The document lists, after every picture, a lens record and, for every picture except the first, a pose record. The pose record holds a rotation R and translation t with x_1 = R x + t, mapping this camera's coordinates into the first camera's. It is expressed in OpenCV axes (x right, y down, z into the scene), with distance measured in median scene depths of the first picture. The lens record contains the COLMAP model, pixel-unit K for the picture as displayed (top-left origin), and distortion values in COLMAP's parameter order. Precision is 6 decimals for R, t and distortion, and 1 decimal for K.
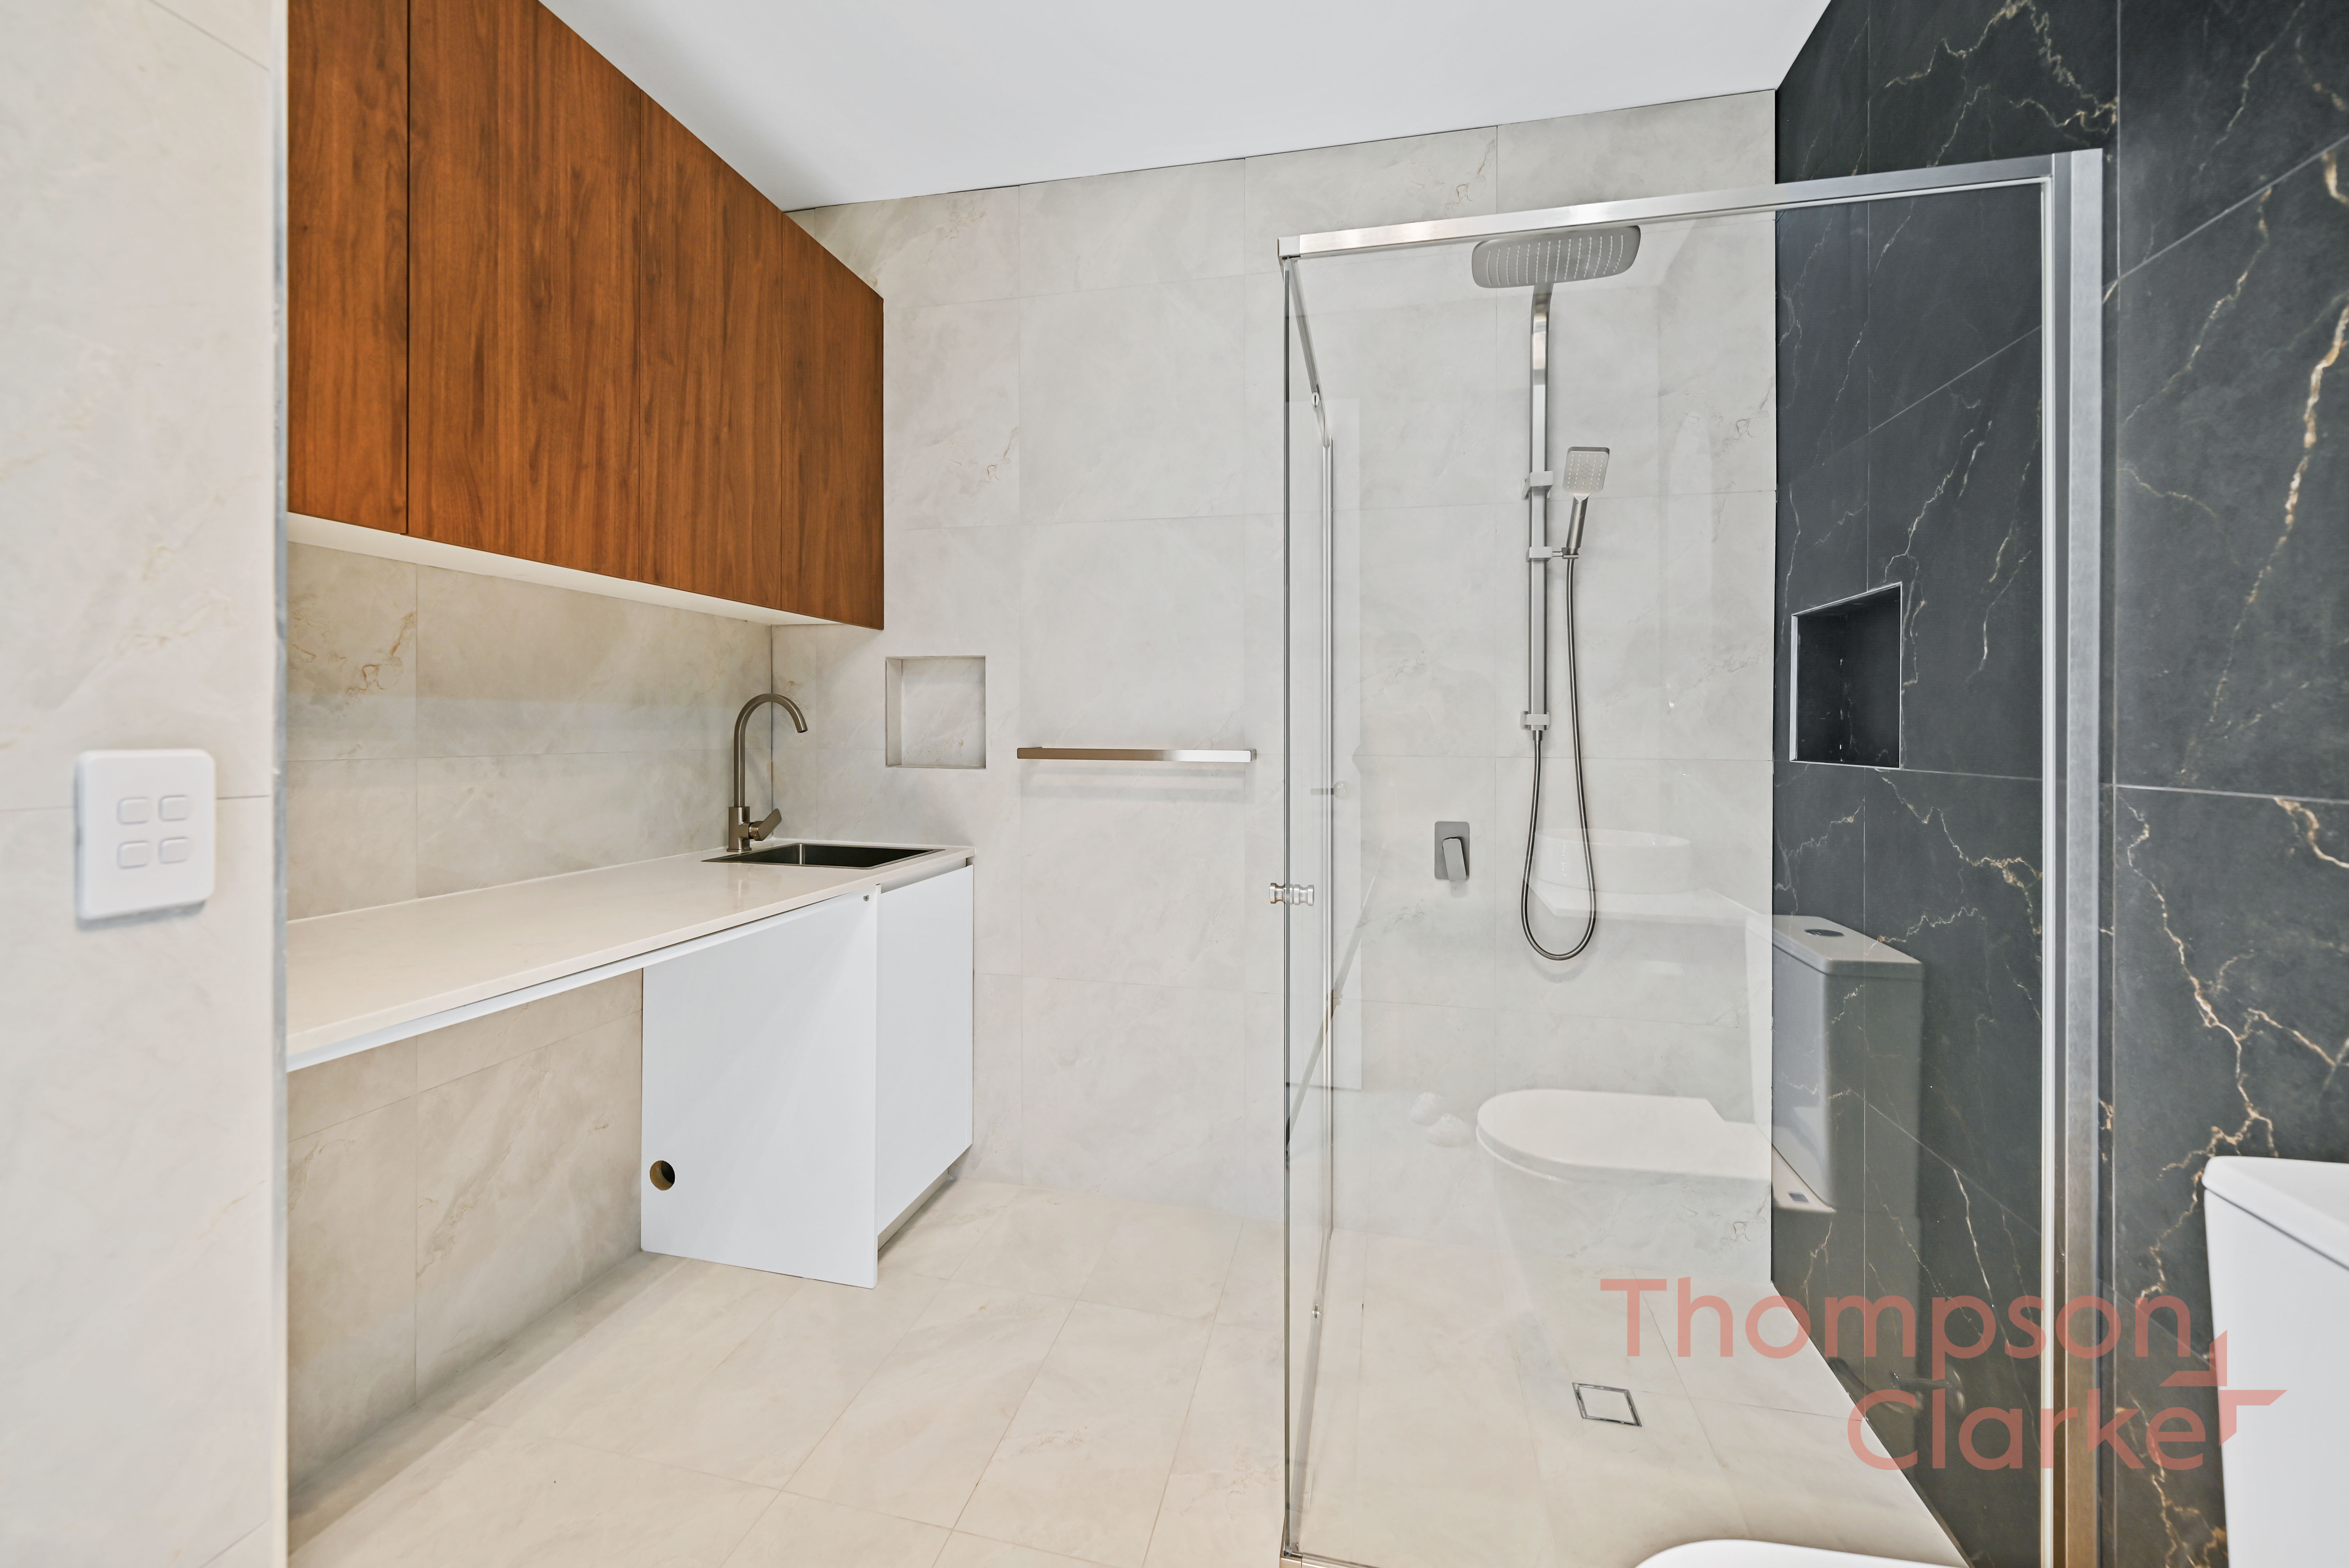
lens RADIAL K [[953.1, 0, 1171.9], [0, 953.1, 730.8], [0, 0, 1]] dist [-0.000428, 0.000114]
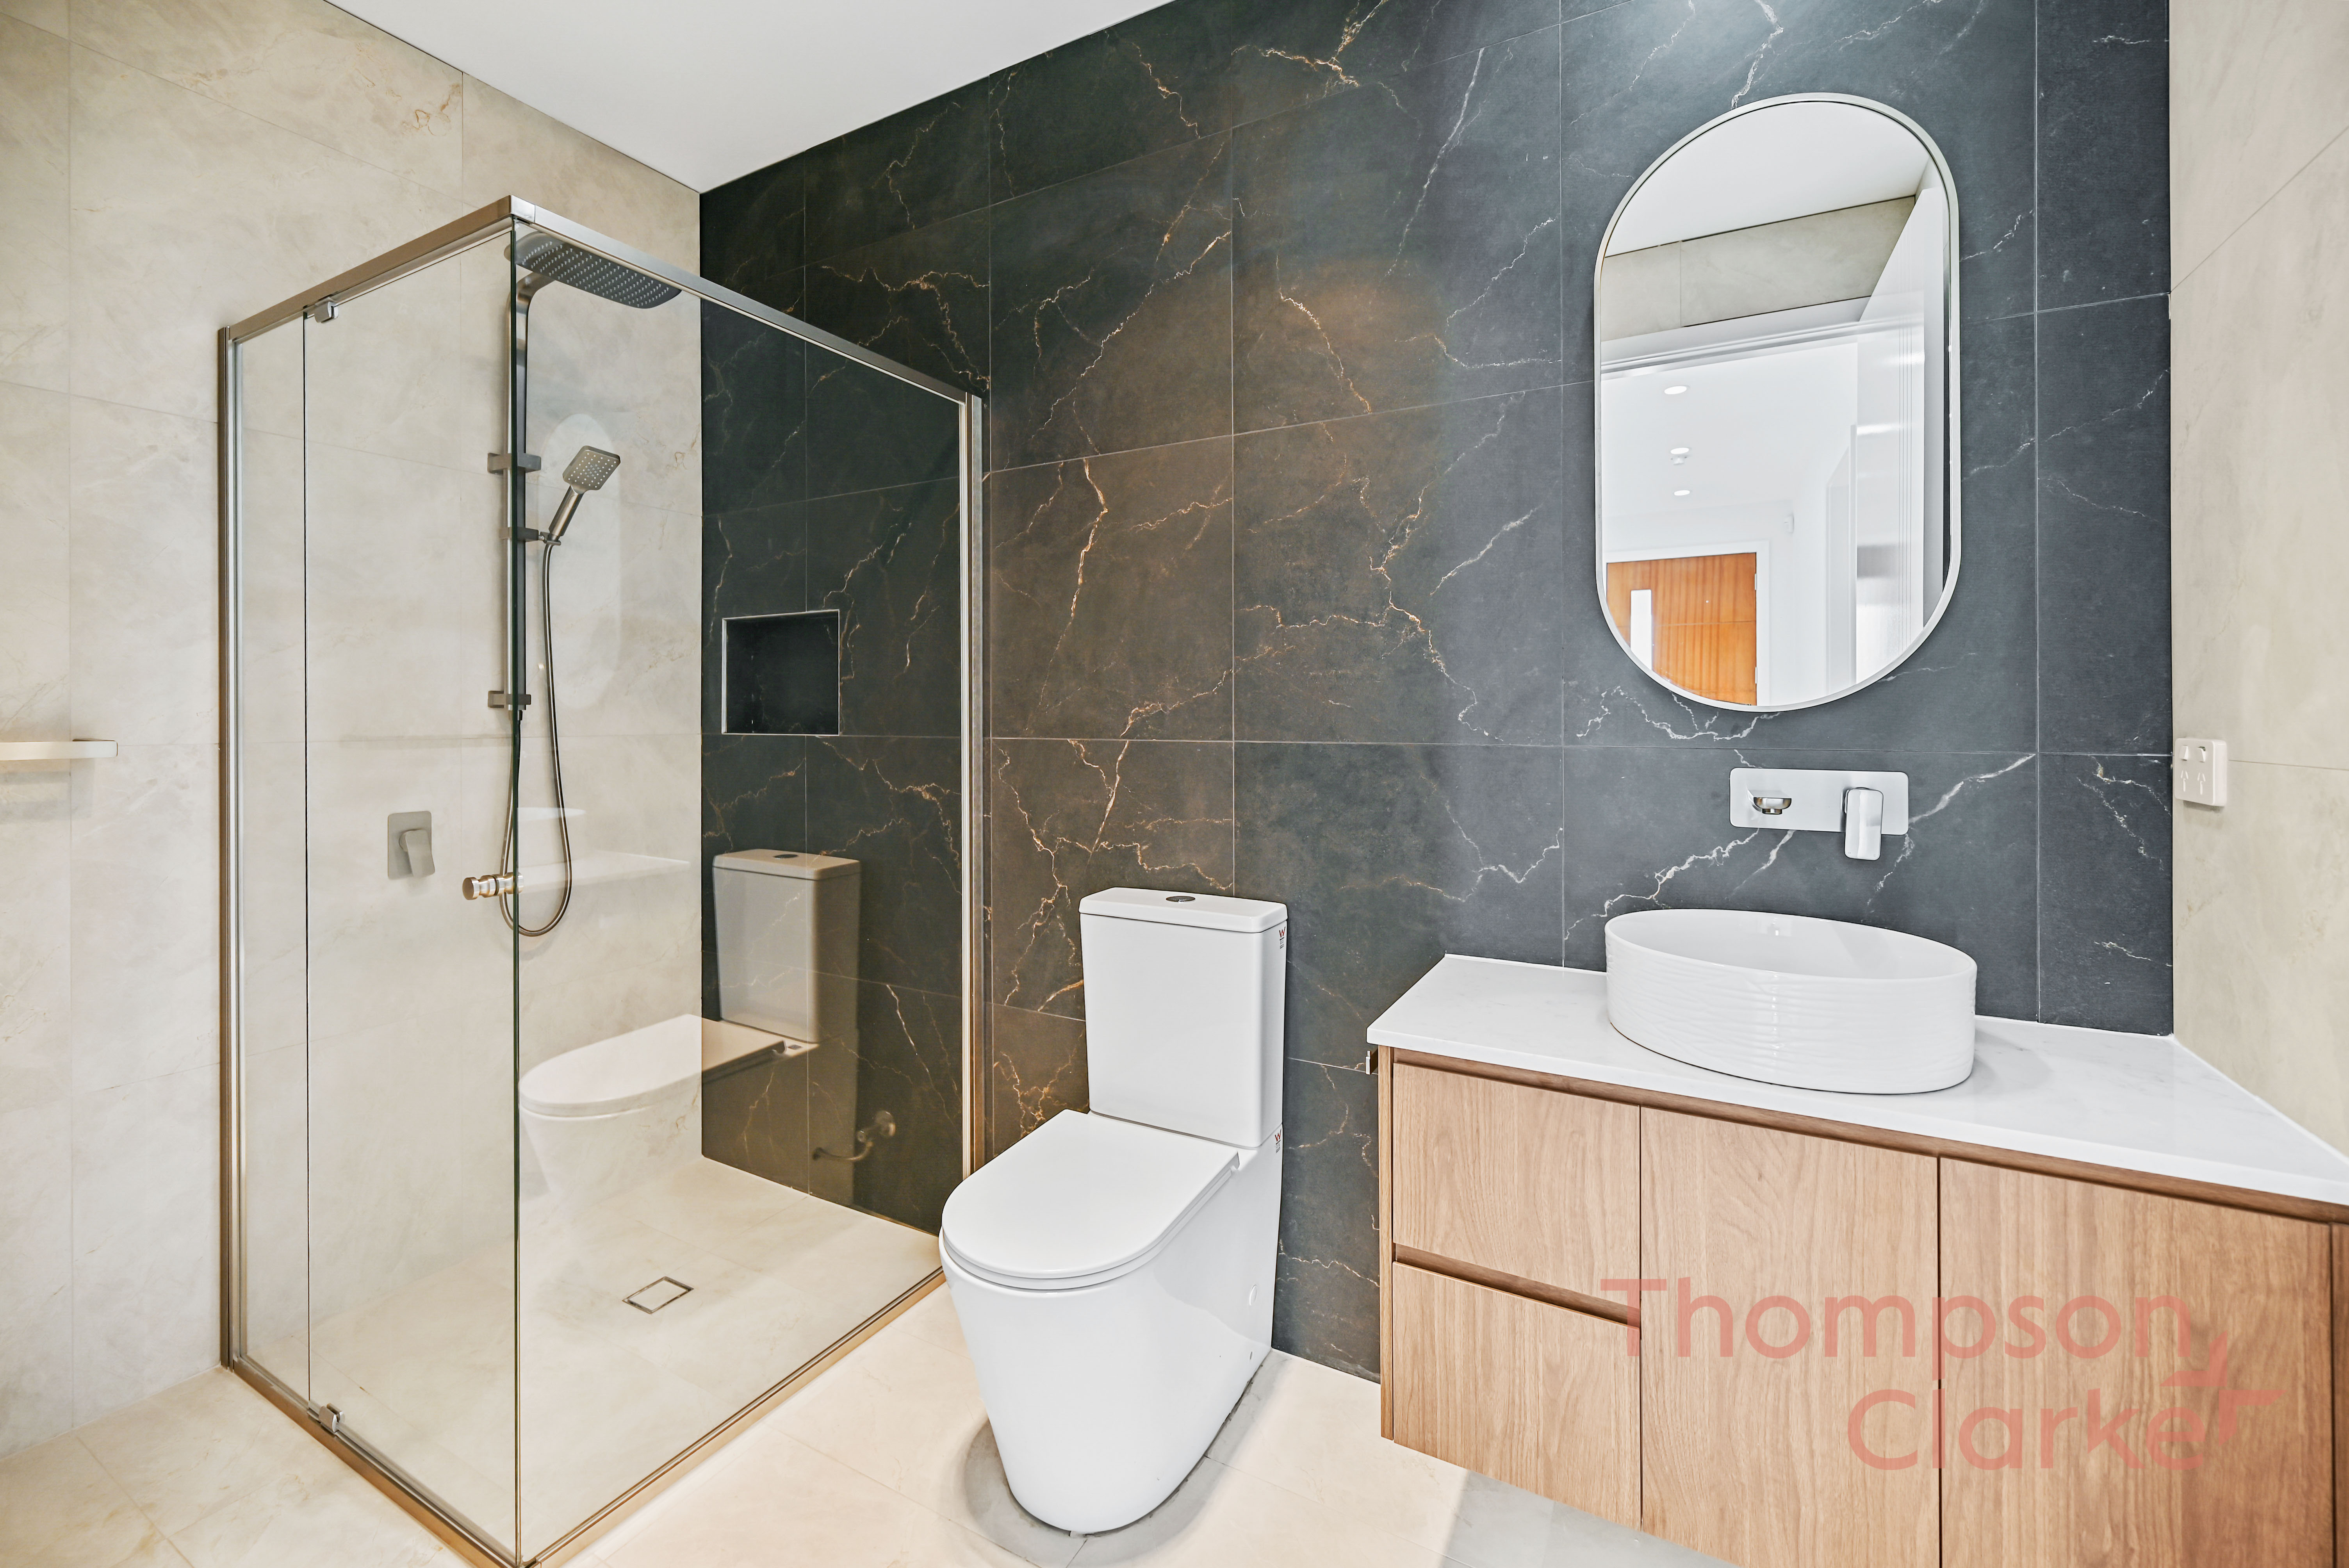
lens RADIAL K [[949.0, 0, 1176.3], [0, 949.0, 704.7], [0, 0, 1]] dist [-0.000980, -0.000033]
pose [[0.279313, 0.002410, 0.960197, -0.716183], [0.003102, 0.999989, -0.003412, -0.001705], [-0.960195, 0.003932, 0.279303, 0.113731]]
